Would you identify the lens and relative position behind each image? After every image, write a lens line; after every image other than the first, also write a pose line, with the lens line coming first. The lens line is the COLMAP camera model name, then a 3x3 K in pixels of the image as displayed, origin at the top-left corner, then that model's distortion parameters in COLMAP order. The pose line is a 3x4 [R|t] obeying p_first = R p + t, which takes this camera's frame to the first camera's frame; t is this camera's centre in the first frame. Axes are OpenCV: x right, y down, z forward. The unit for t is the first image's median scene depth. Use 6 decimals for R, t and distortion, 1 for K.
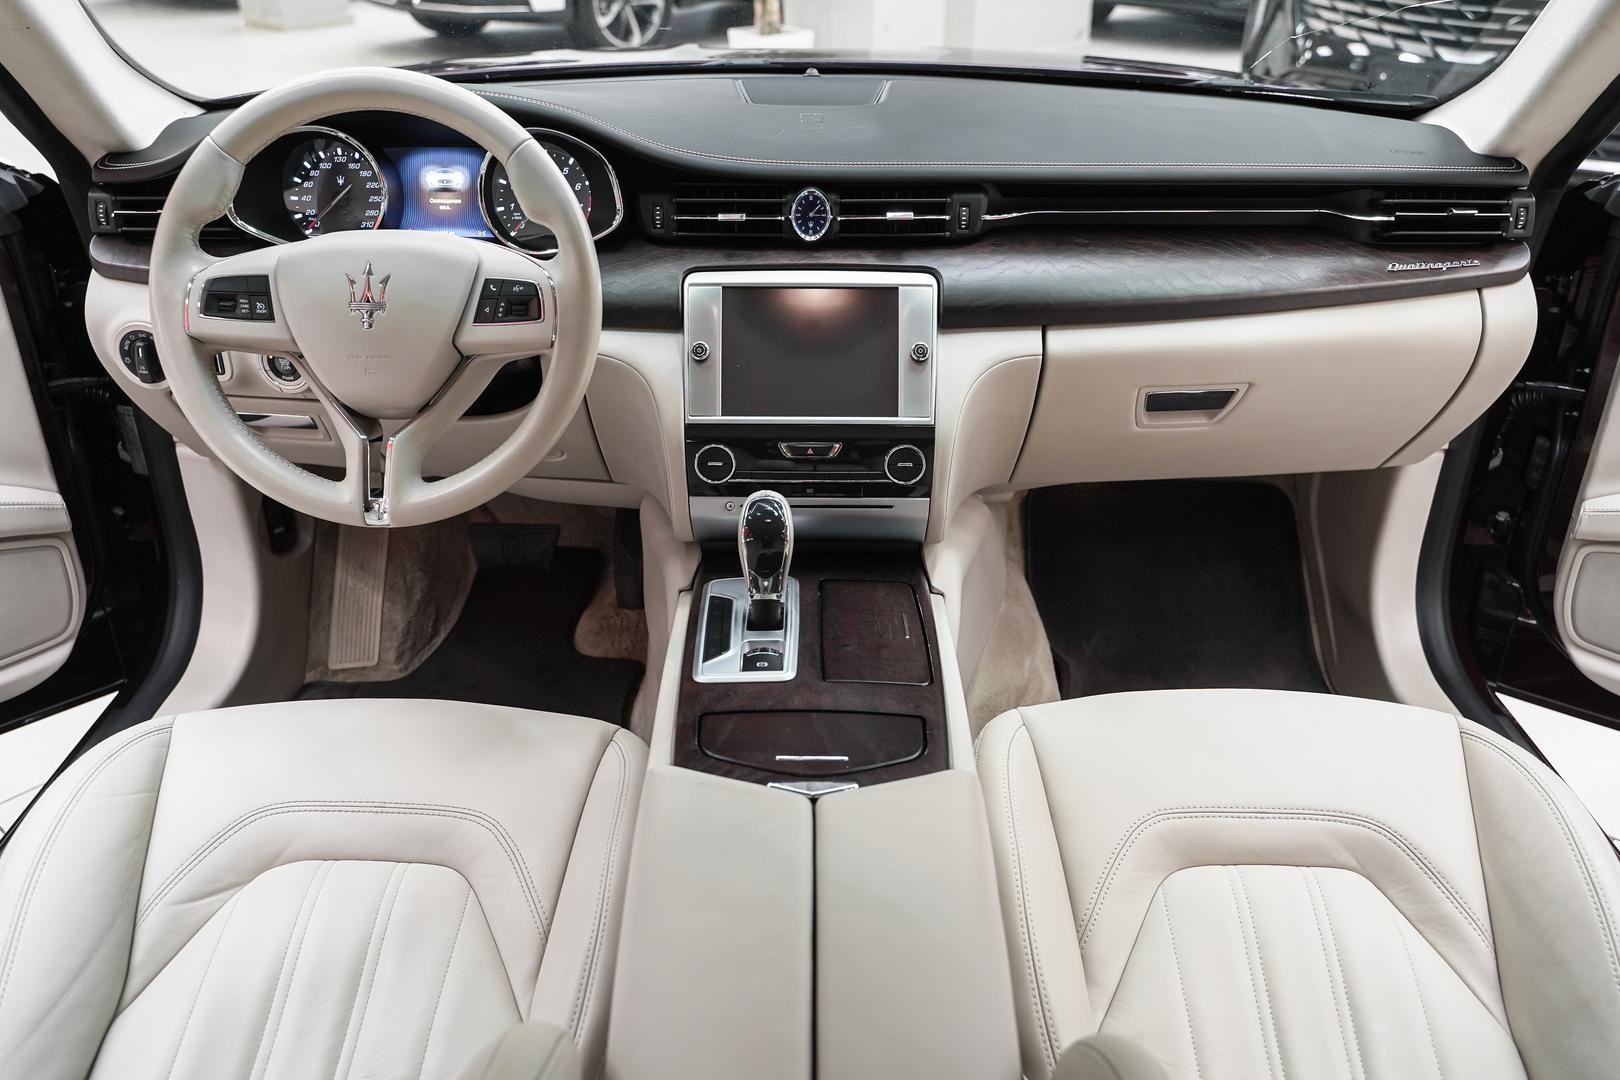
lens RADIAL K [[1374.5, 0, 807.4], [0, 1374.5, 552.8], [0, 0, 1]] dist [-0.008113, -0.000973]
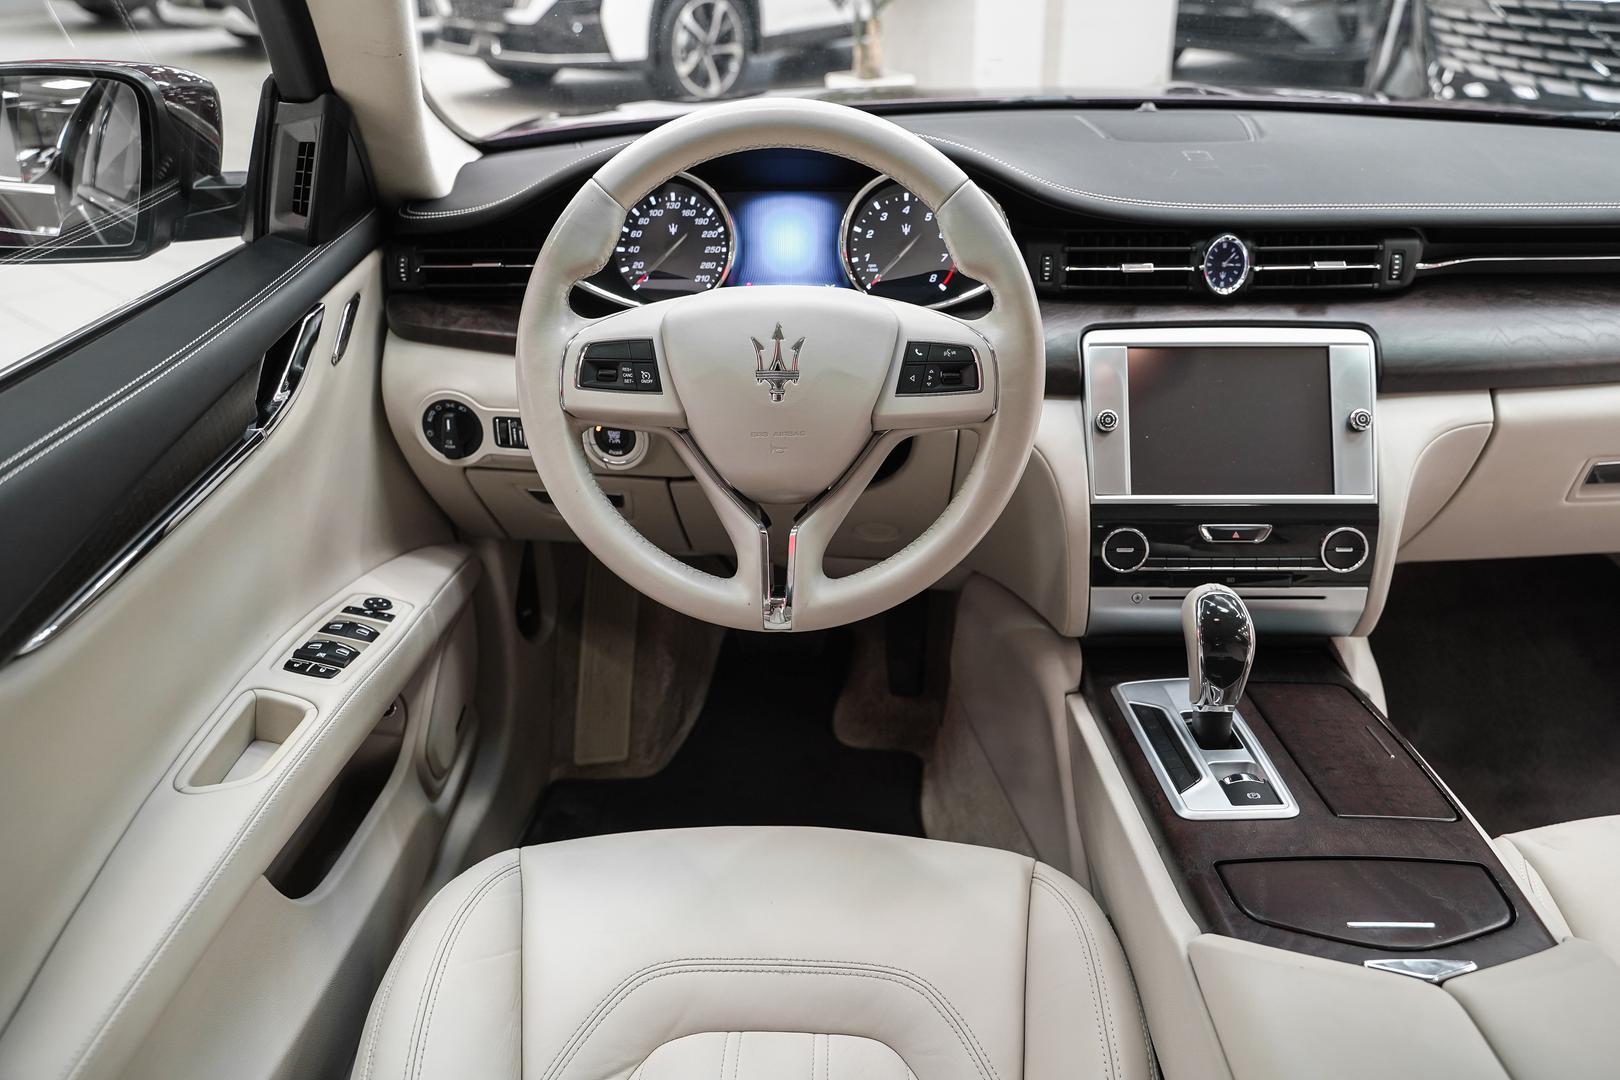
lens RADIAL K [[1358.4, 0, 810.0], [0, 1358.4, 540.0], [0, 0, 1]] dist [-0.008808, 0.001410]
pose [[0.999961, -0.006192, -0.006327, -0.258228], [0.005951, 0.999283, -0.037378, -0.039664], [0.006554, 0.037339, 0.999281, 0.139762]]
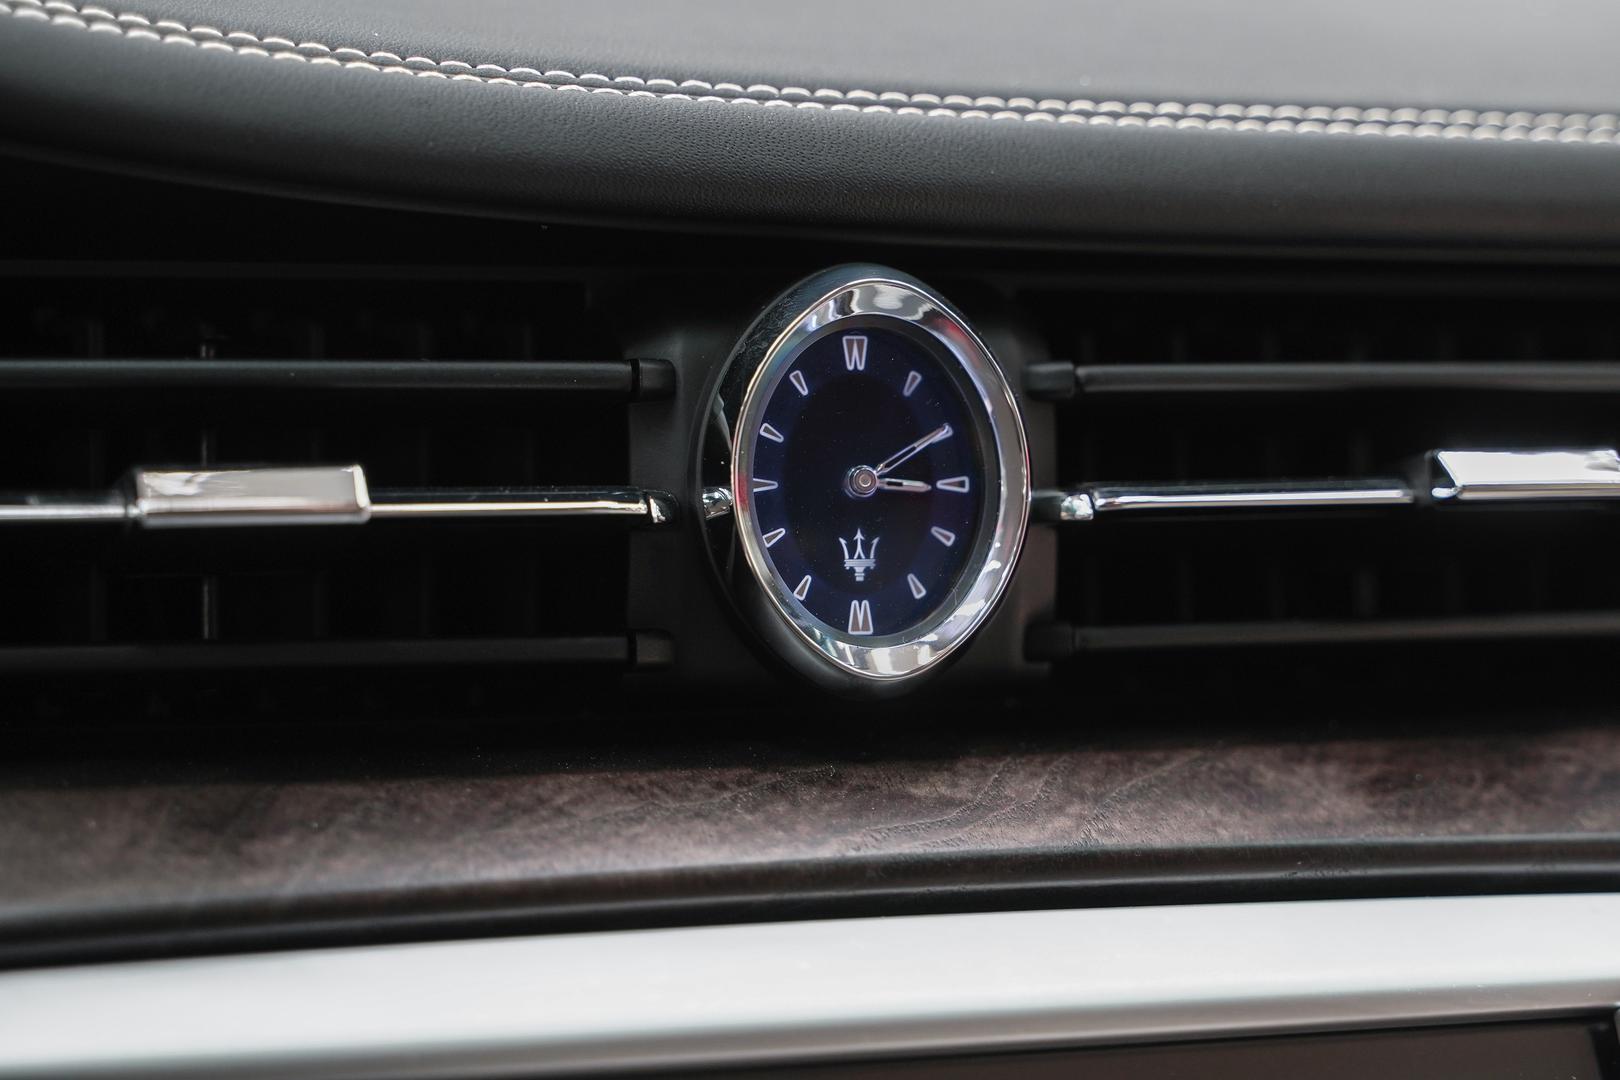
lens RADIAL K [[3294.1, 0, 810.0], [0, 3294.1, 540.0], [0, 0, 1]] dist [0.037206, -0.043455]
pose [[0.951715, -0.014287, 0.306652, -0.095087], [0.113312, 0.944726, -0.307657, -0.149026], [-0.285306, 0.327549, 0.900729, 0.733263]]
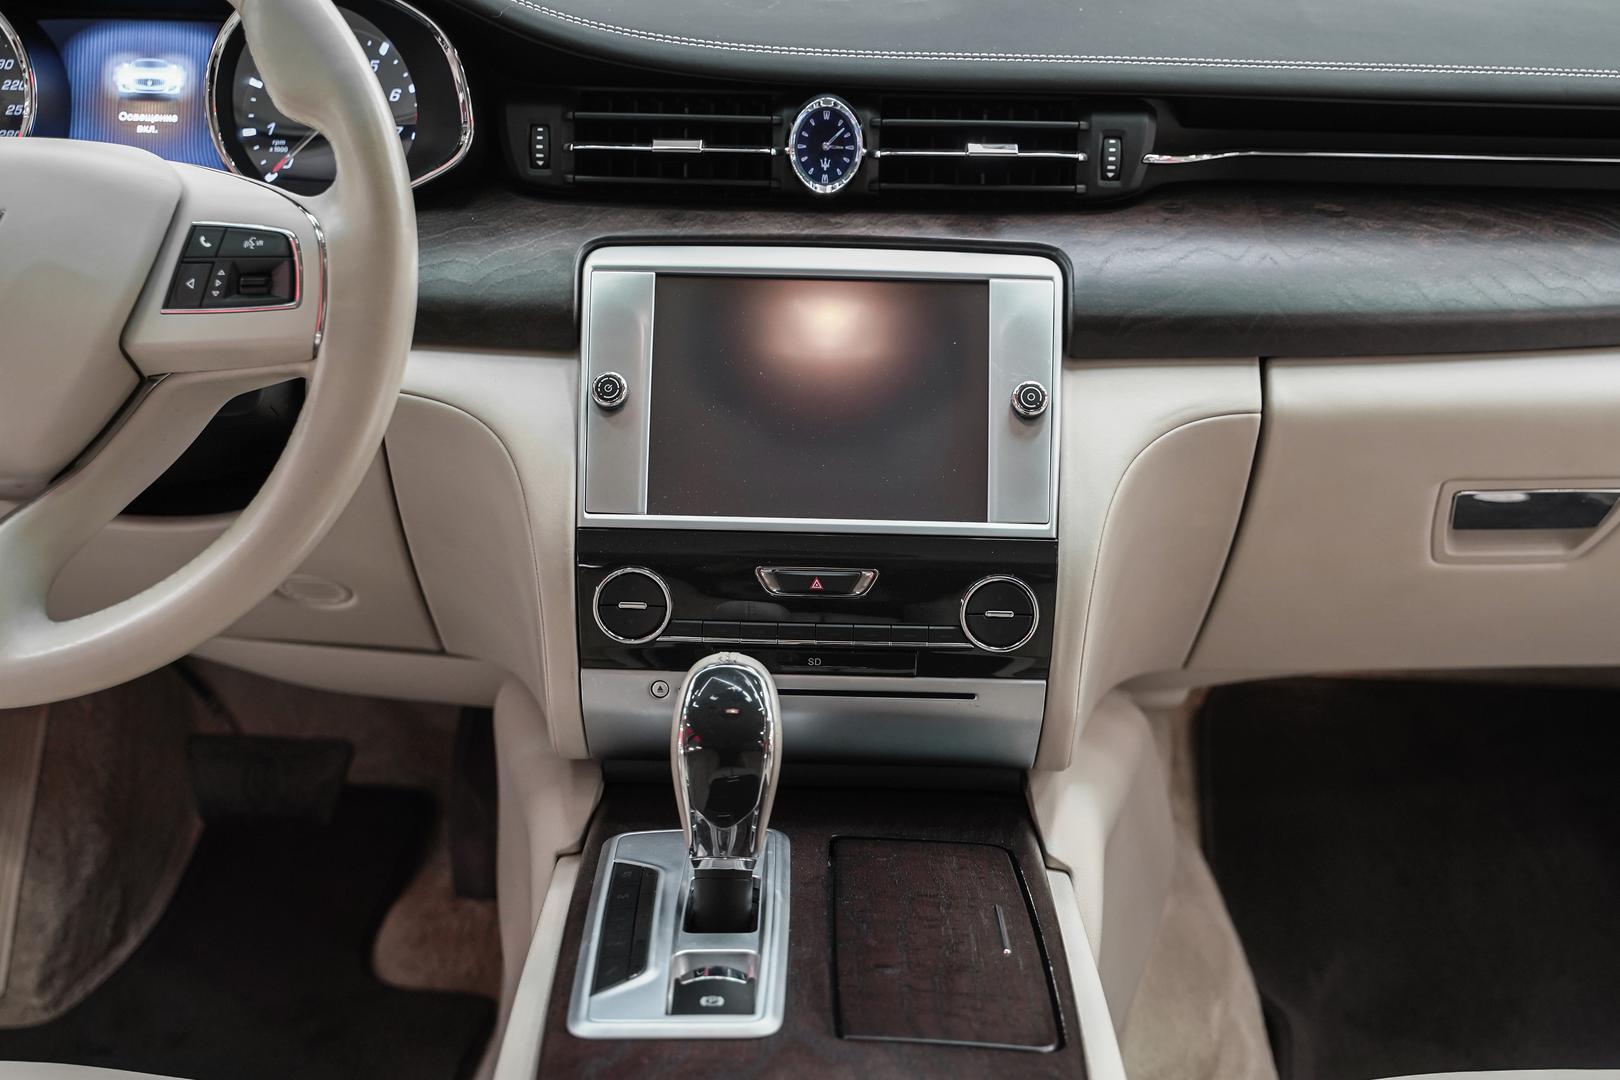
lens RADIAL K [[2139.5, 0, 810.0], [0, 2139.5, 540.0], [0, 0, 1]] dist [-0.001190, 0.021100]
pose [[0.999823, 0.018633, 0.002715, -0.002961], [-0.018079, 0.990221, -0.138330, 0.020737], [-0.005266, 0.138256, 0.990382, 0.198165]]
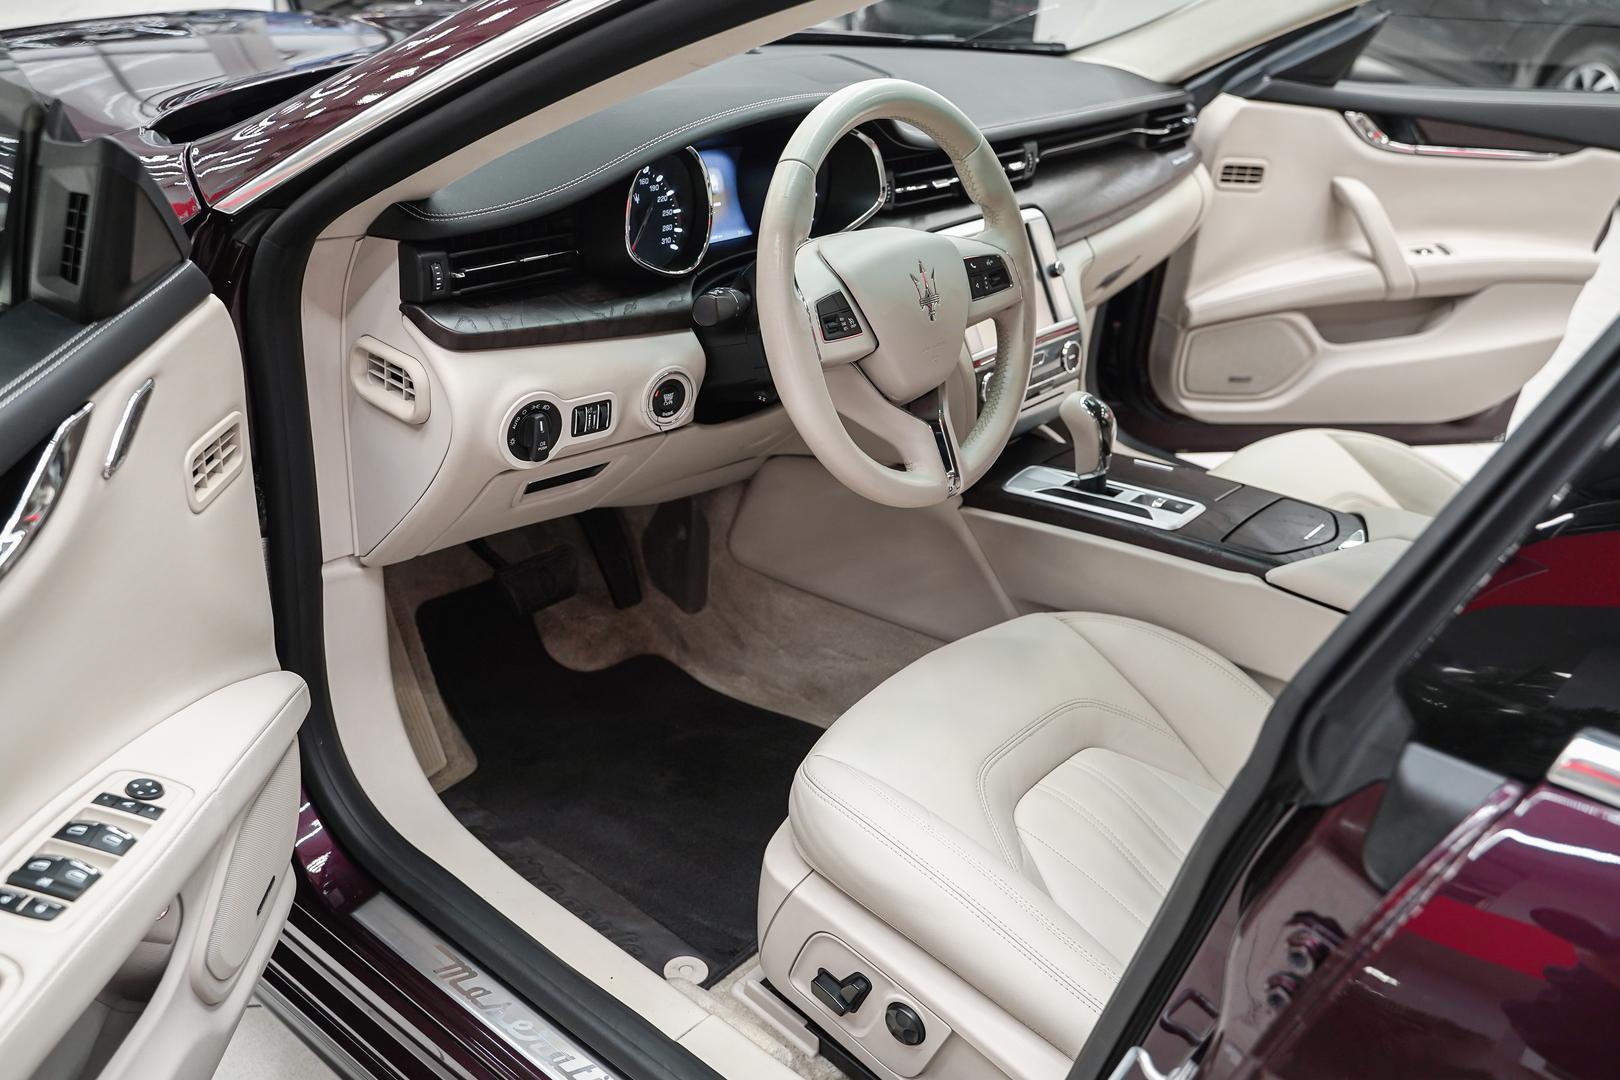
lens RADIAL K [[1358.4, 0, 810.0], [0, 1358.4, 540.0], [0, 0, 1]] dist [-0.008808, 0.001410]
pose [[0.623080, -0.306636, 0.719545, -1.046587], [0.279708, 0.946467, 0.161129, -0.174166], [-0.730434, 0.100866, 0.675494, 0.325640]]
